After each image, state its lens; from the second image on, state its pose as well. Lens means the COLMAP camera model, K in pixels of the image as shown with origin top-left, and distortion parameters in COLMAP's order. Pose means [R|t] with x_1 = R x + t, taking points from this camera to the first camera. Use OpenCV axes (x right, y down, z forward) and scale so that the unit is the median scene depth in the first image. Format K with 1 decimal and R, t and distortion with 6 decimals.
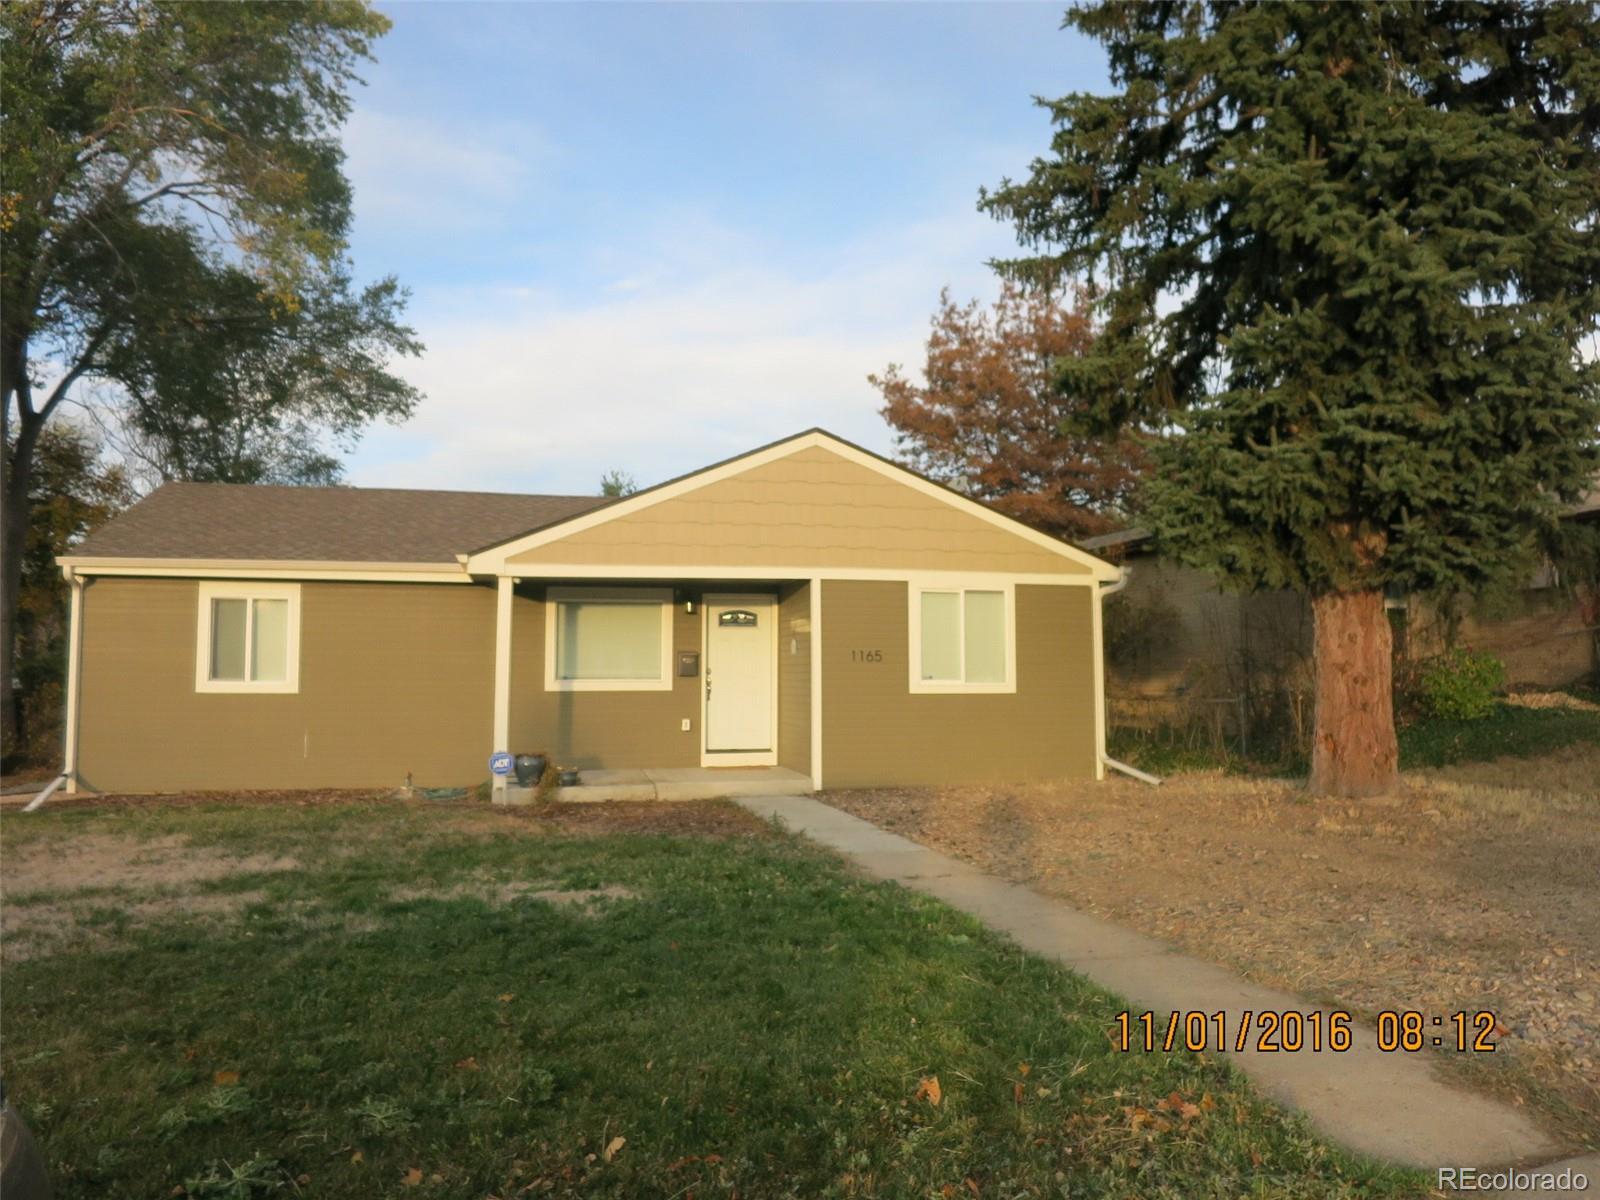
lens RADIAL K [[1133.3, 0, 797.0], [0, 1133.3, 601.6], [0, 0, 1]] dist [-0.051444, 0.007654]
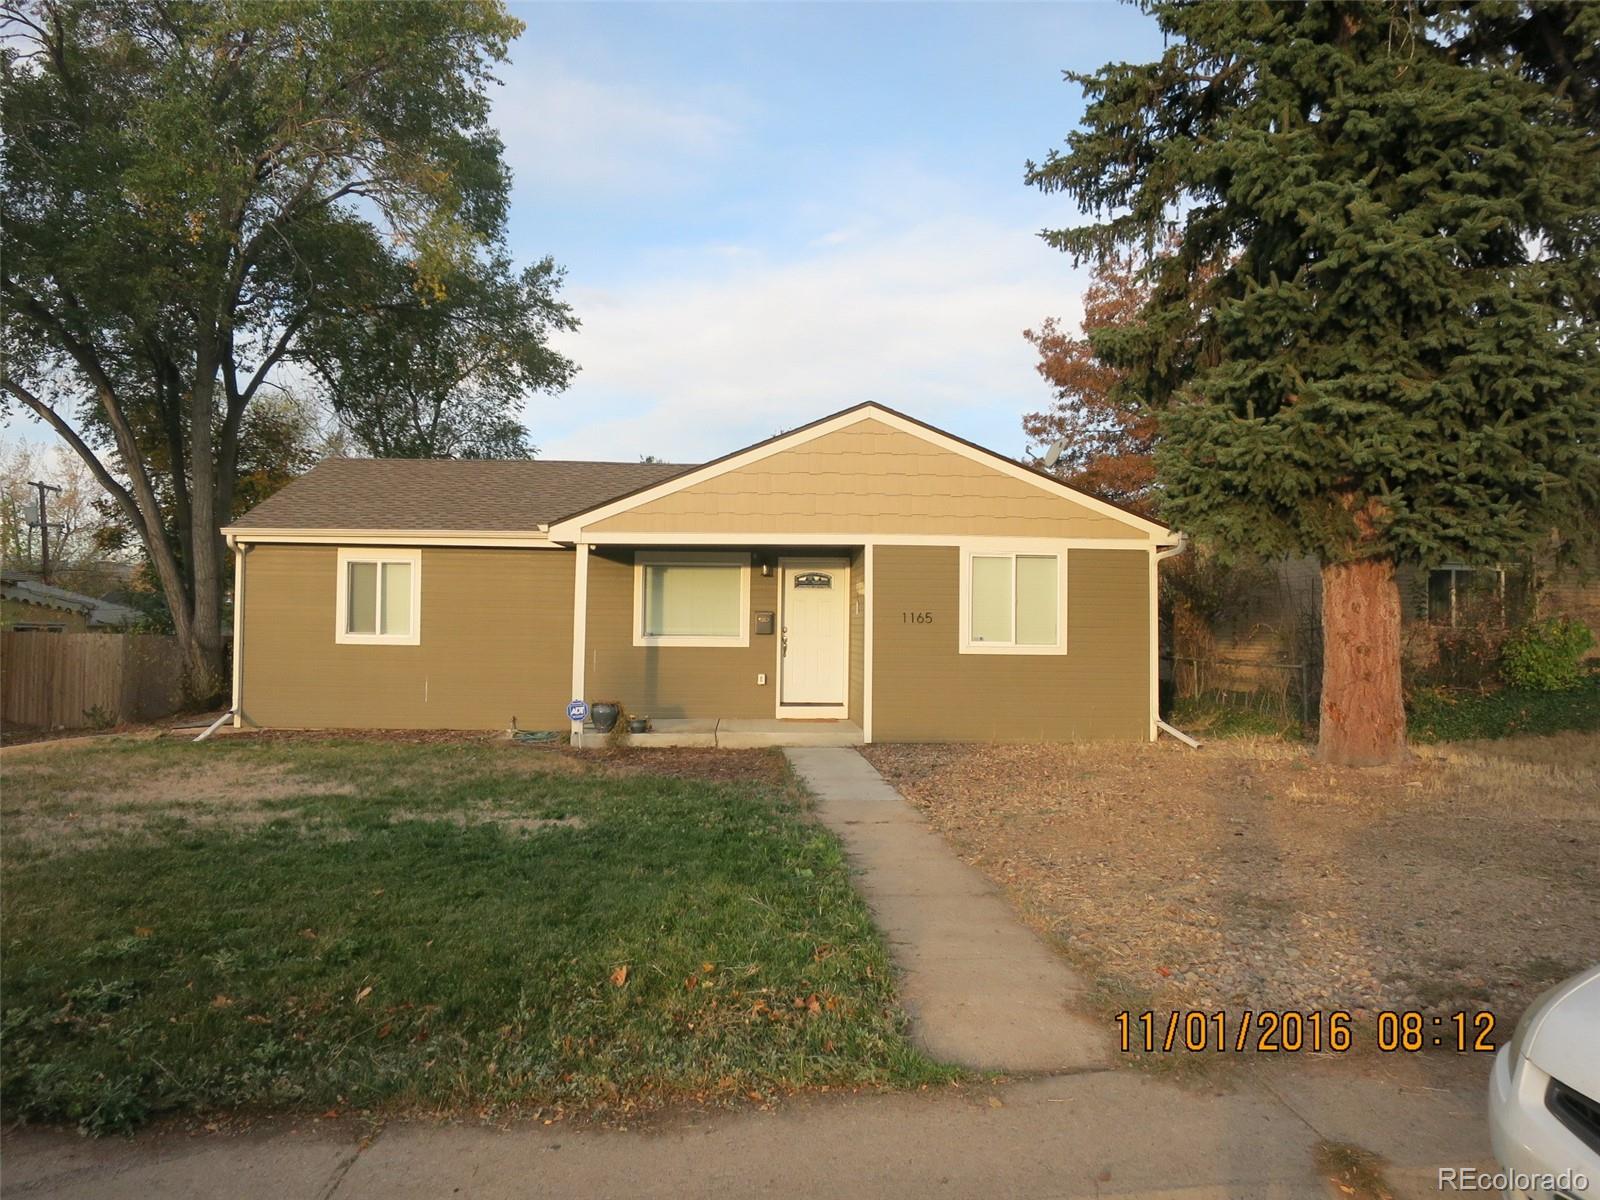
lens RADIAL K [[1133.3, 0, 804.6], [0, 1133.3, 602.2], [0, 0, 1]] dist [-0.051444, 0.007654]
pose [[0.983530, 0.007871, -0.180571, 0.151625], [-0.000136, 0.999083, 0.042809, -0.011774], [0.180743, -0.042080, 0.982630, -0.055148]]
